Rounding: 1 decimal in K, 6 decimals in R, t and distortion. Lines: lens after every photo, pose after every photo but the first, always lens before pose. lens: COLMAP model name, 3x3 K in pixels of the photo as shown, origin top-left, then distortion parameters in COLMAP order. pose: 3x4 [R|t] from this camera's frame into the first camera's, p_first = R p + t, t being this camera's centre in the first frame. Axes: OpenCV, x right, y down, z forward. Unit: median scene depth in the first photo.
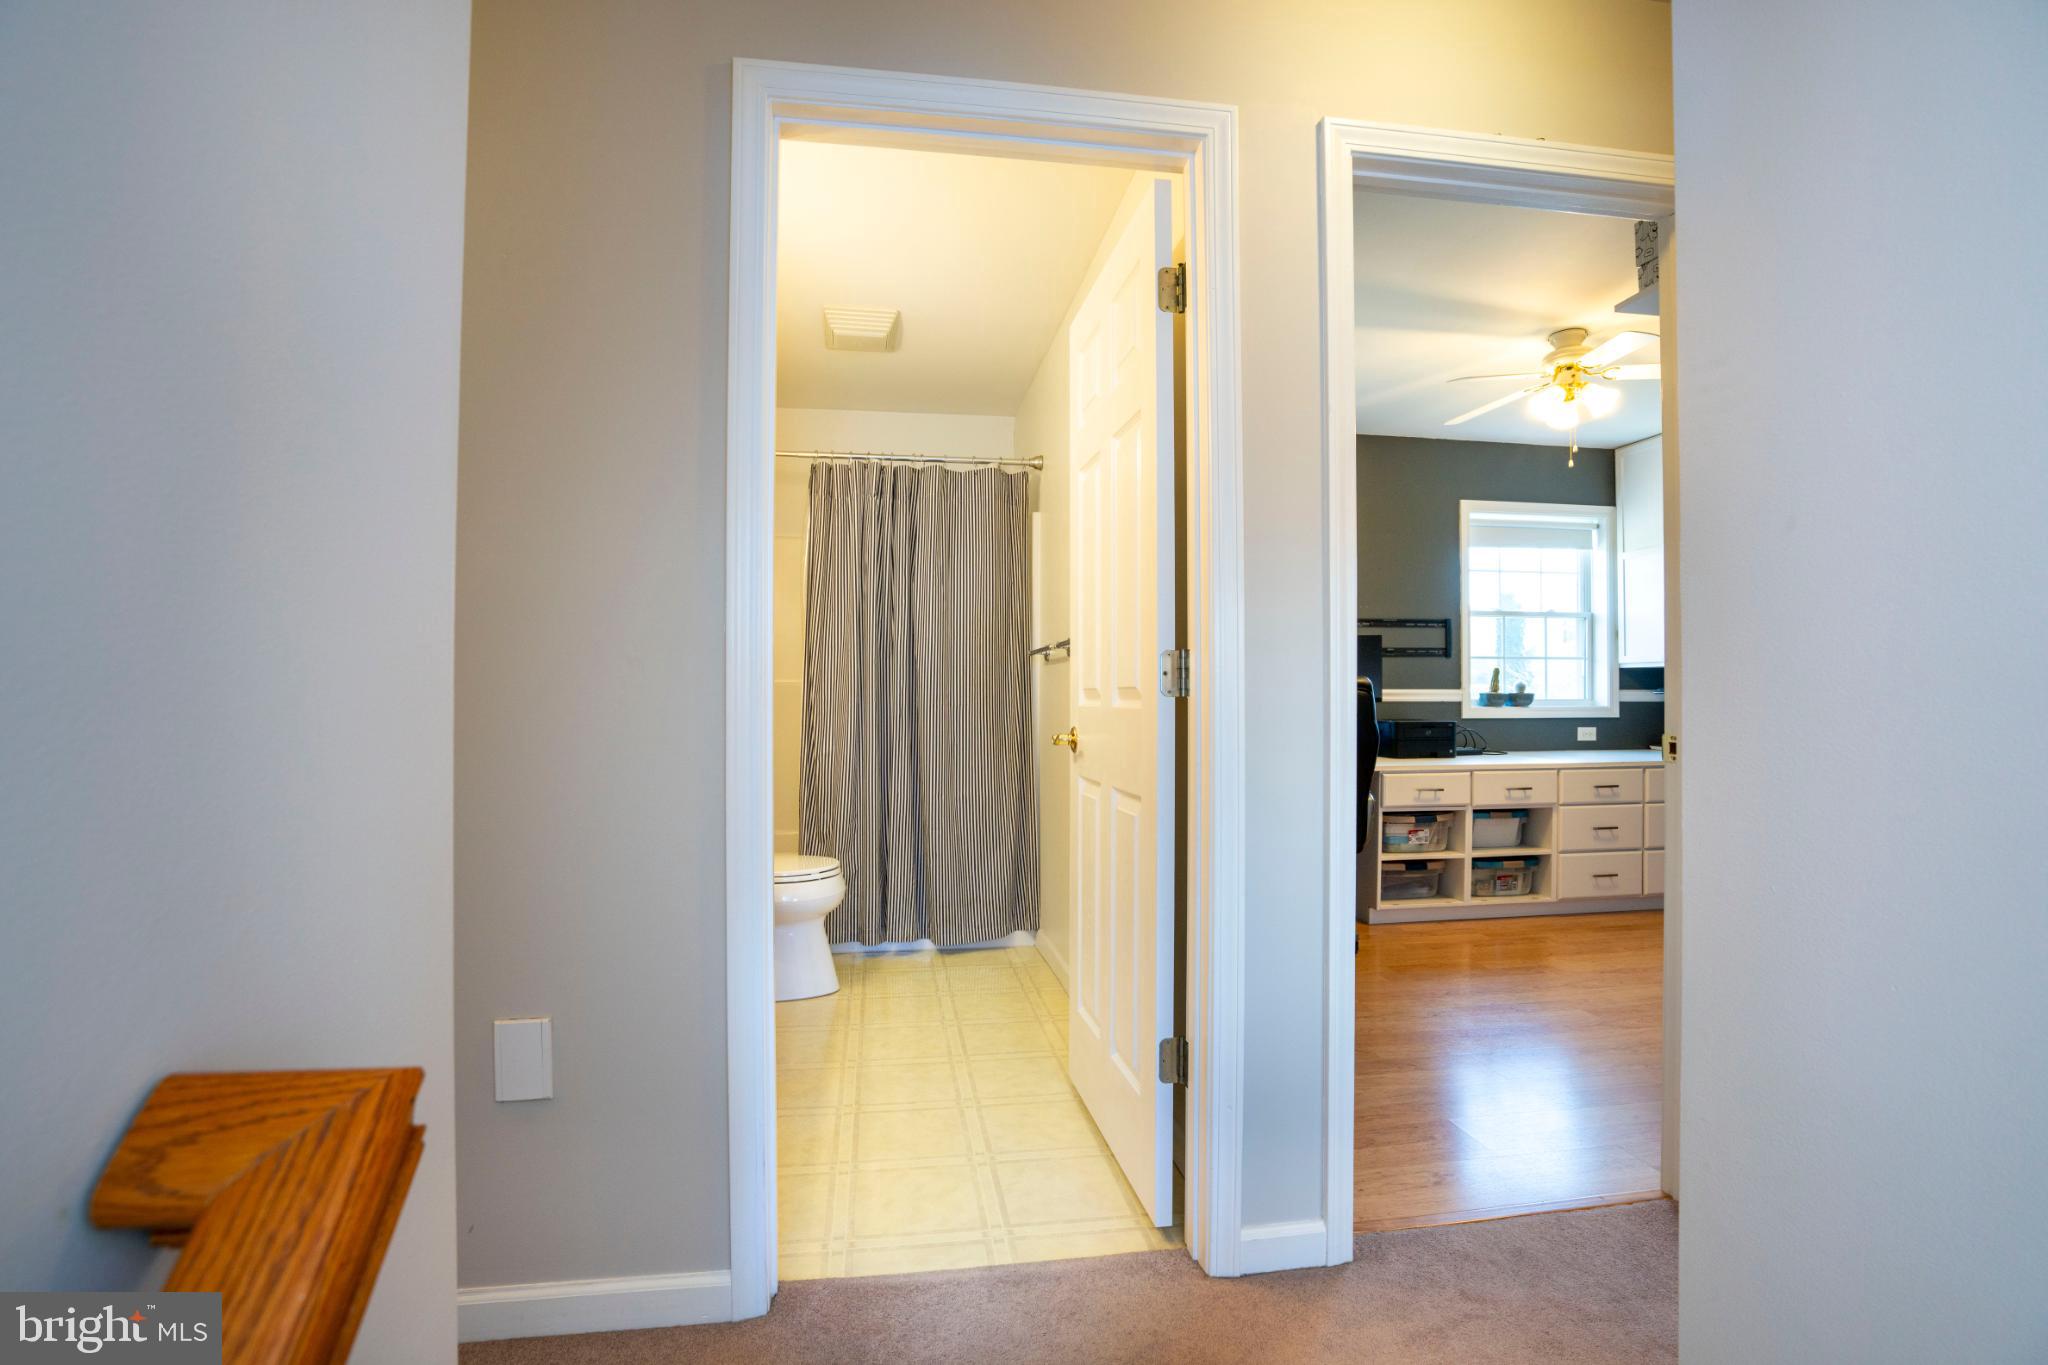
lens RADIAL K [[939.9, 0, 1024.5], [0, 939.9, 696.2], [0, 0, 1]] dist [-0.038872, 0.004361]
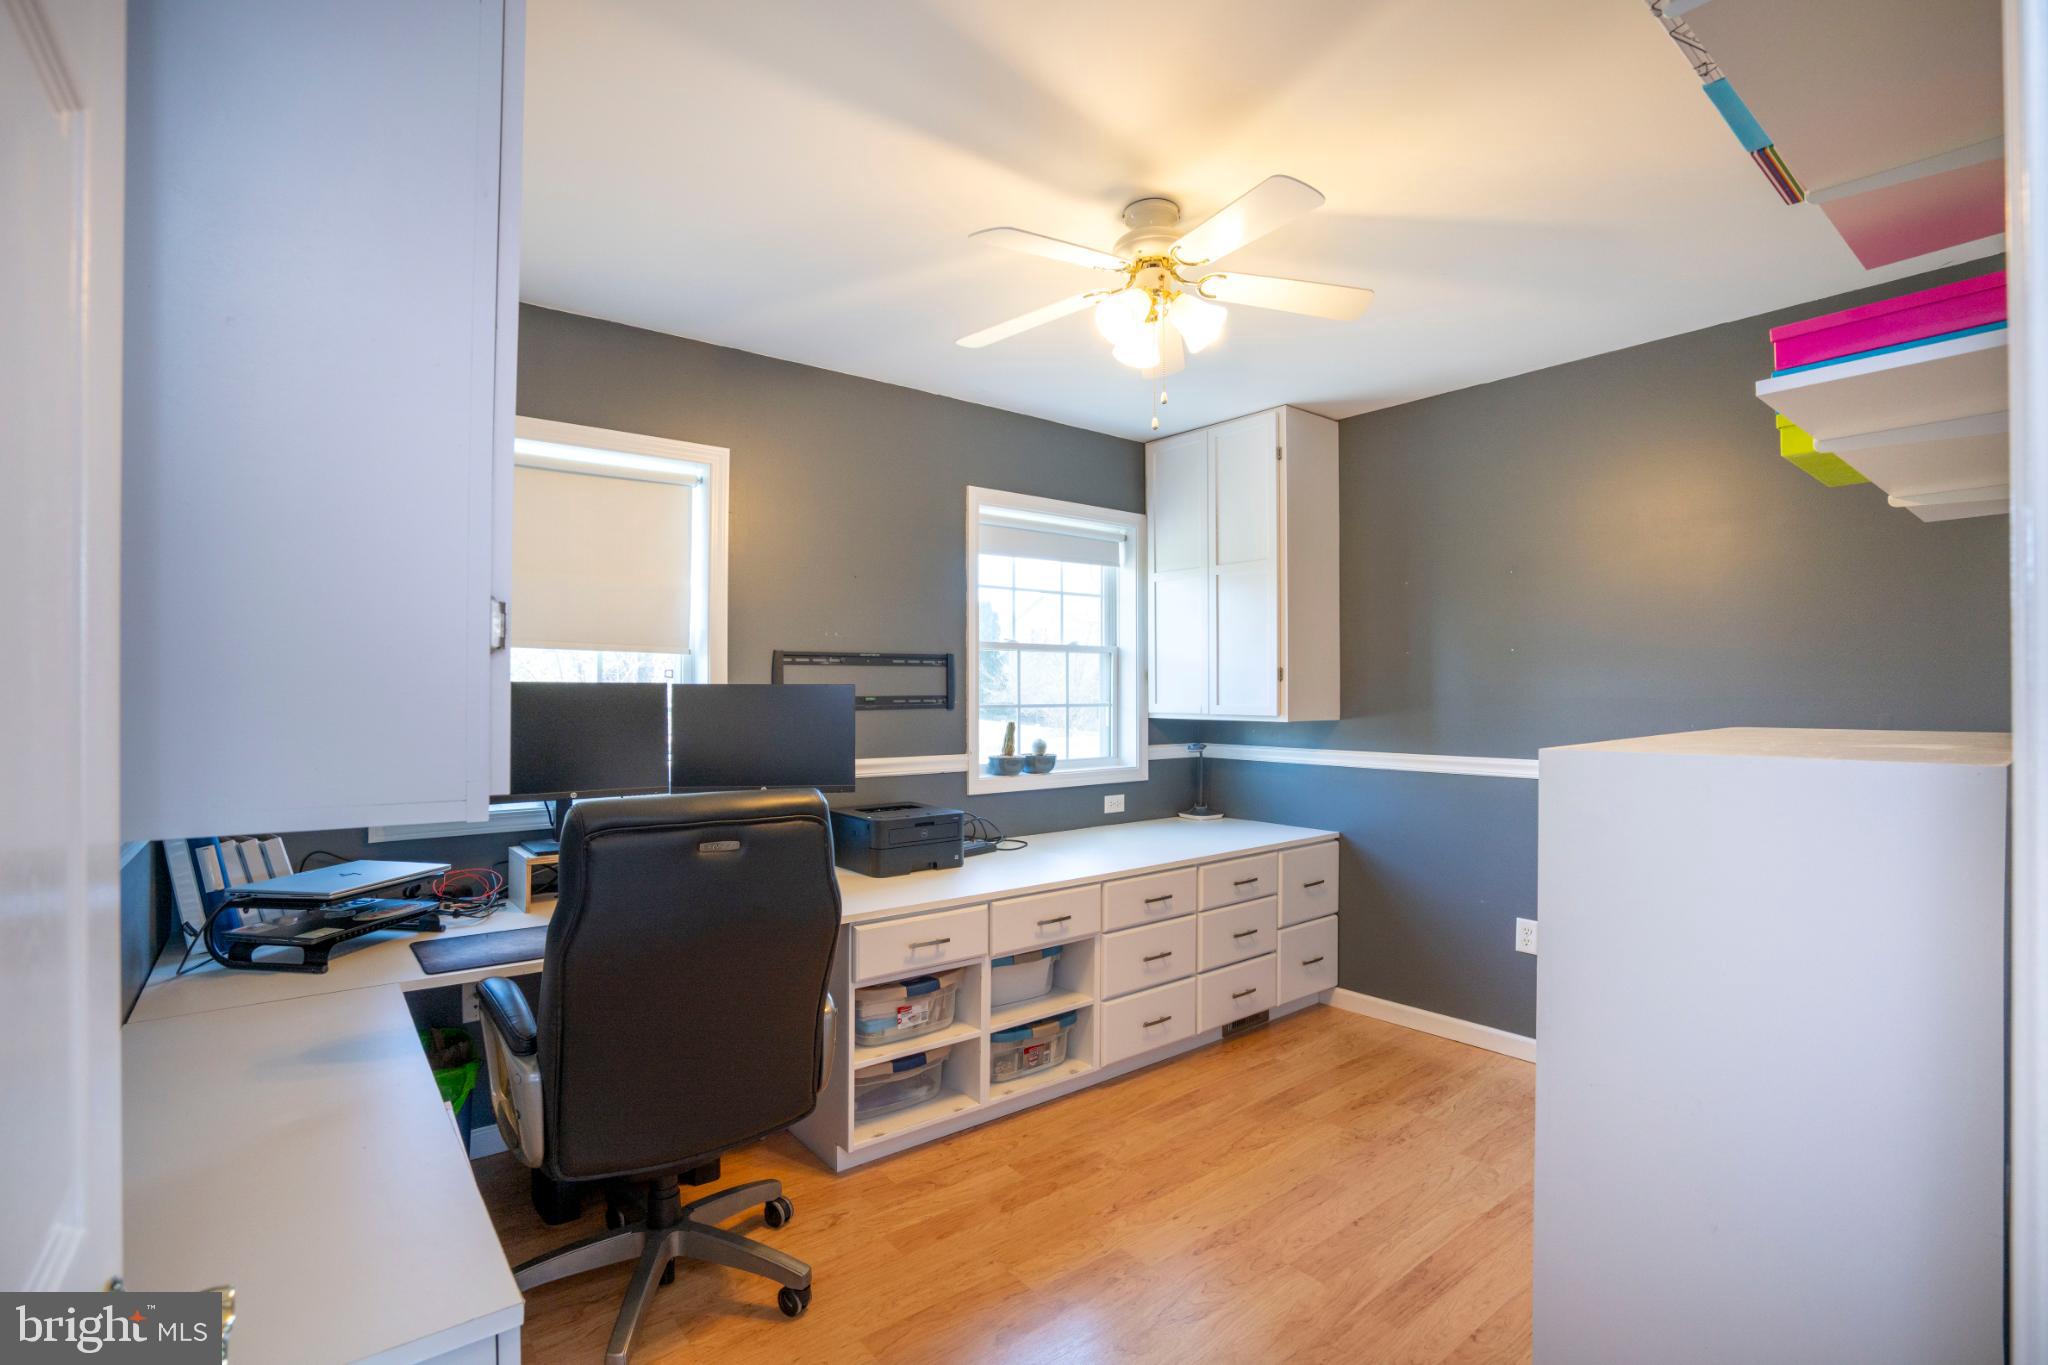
lens RADIAL K [[939.9, 0, 1042.9], [0, 939.9, 677.8], [0, 0, 1]] dist [-0.038872, 0.004361]
pose [[0.856682, 0.003112, 0.515835, 0.158139], [0.003660, 0.999920, -0.012112, -0.059189], [-0.515832, 0.012265, 0.856602, 0.378225]]
